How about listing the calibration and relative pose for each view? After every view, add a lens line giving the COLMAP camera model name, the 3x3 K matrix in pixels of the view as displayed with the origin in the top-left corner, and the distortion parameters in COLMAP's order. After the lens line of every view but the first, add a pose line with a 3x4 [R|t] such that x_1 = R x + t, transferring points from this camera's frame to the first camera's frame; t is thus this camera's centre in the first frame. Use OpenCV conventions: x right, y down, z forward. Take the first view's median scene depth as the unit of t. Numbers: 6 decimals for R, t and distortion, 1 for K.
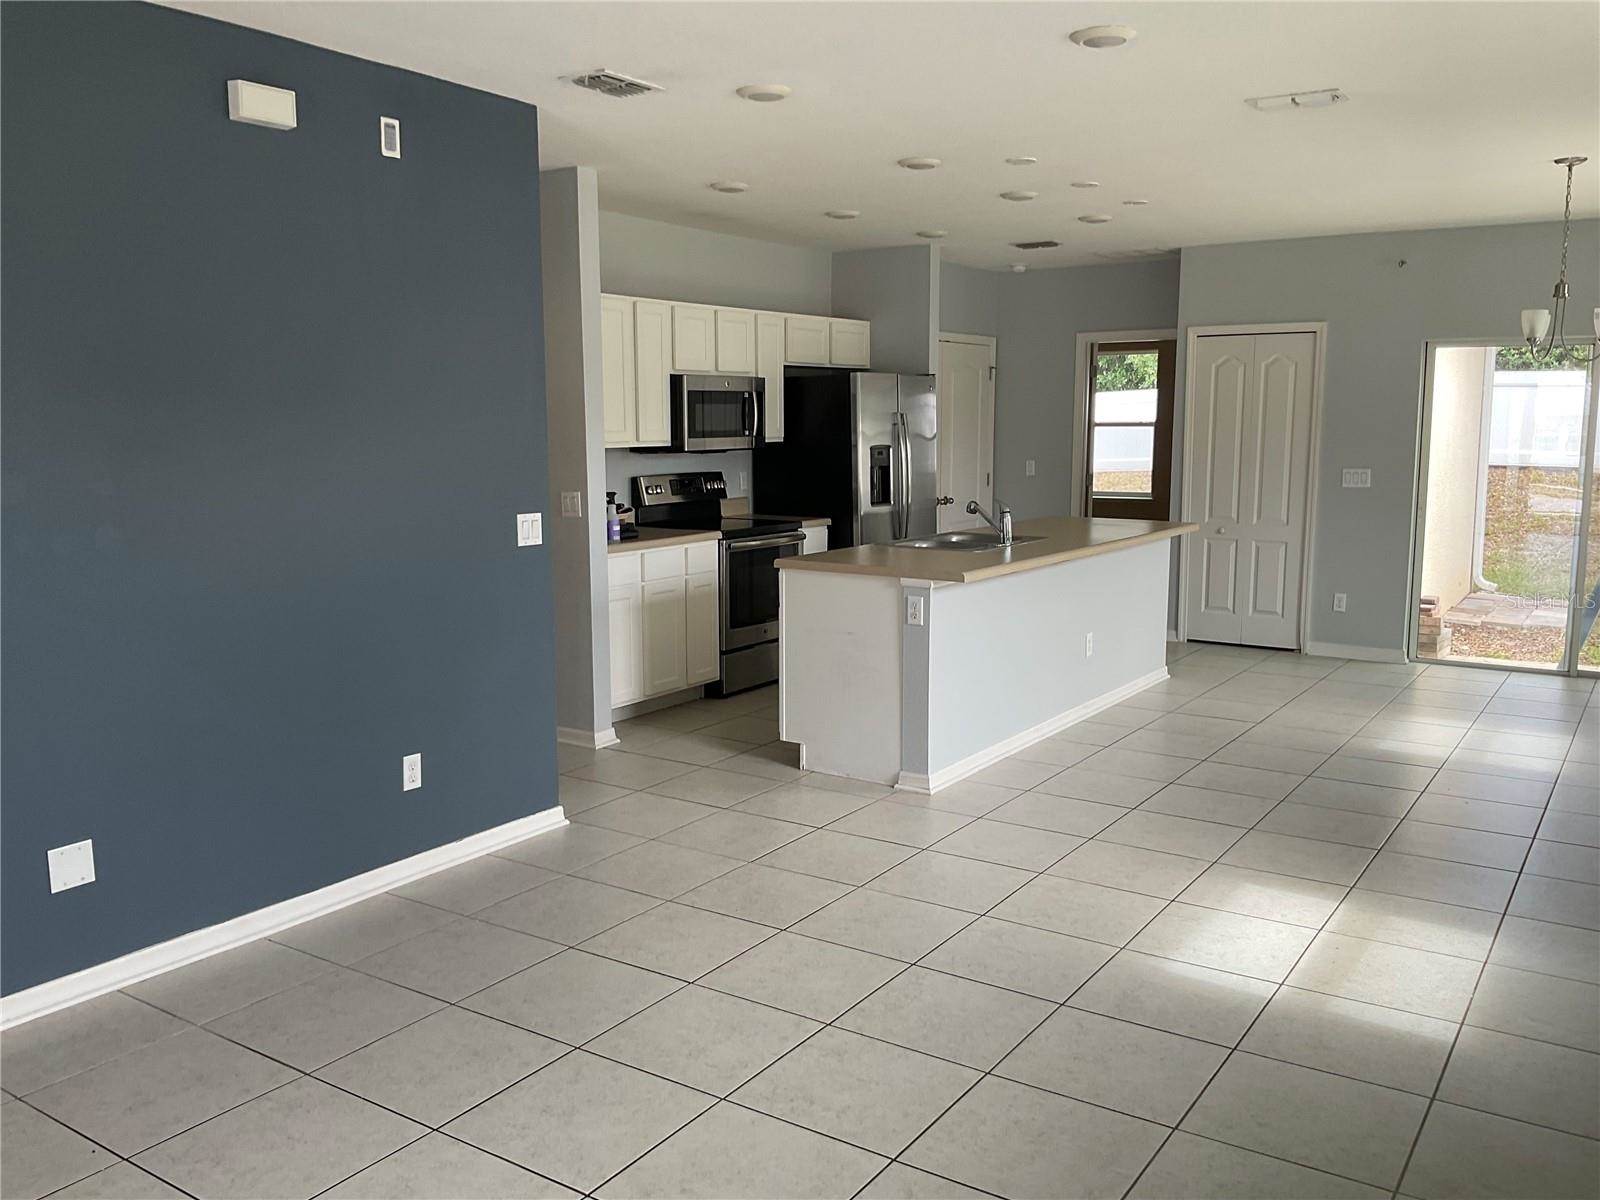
lens RADIAL K [[1319.1, 0, 791.4], [0, 1319.1, 600.7], [0, 0, 1]] dist [0.113990, -0.208203]
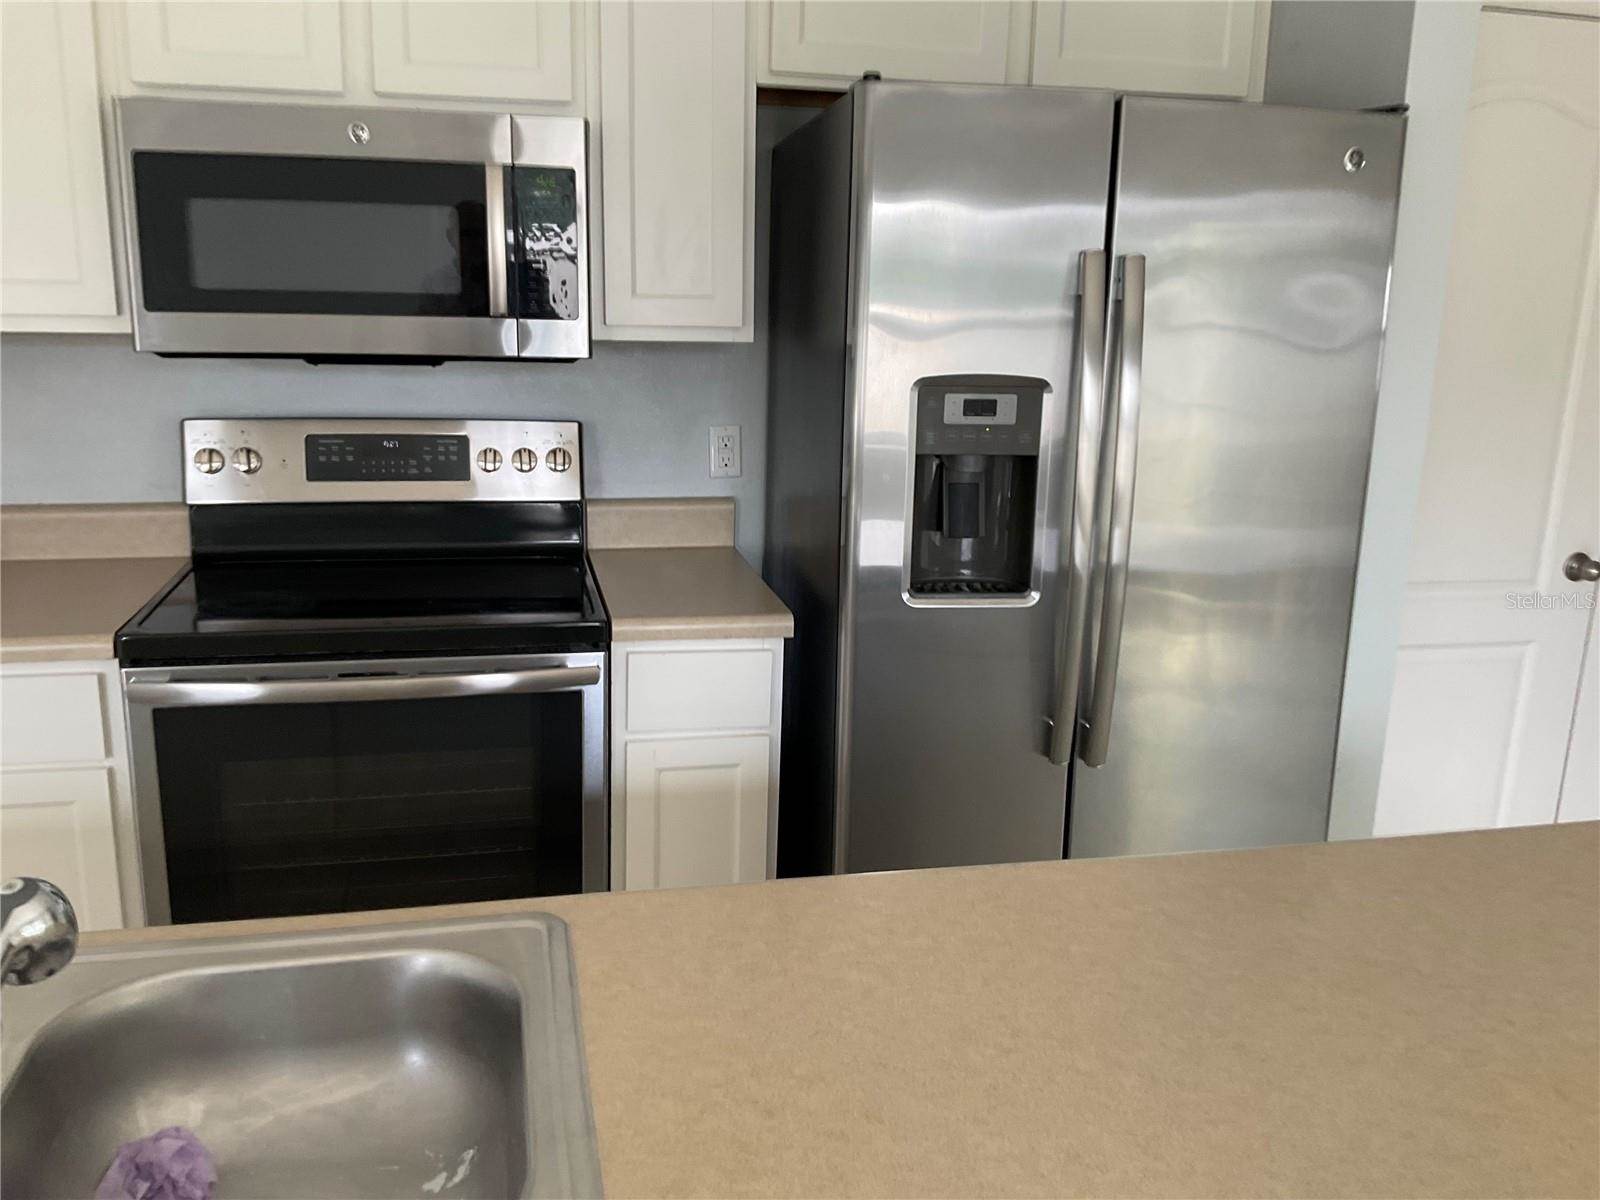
lens RADIAL K [[1319.1, 0, 791.4], [0, 1319.1, 600.7], [0, 0, 1]] dist [0.113990, -0.208203]
pose [[0.727552, 0.182552, -0.661319, 0.219436], [-0.120073, 0.982952, 0.139238, -0.106244], [0.675463, -0.021896, 0.737069, 0.786213]]
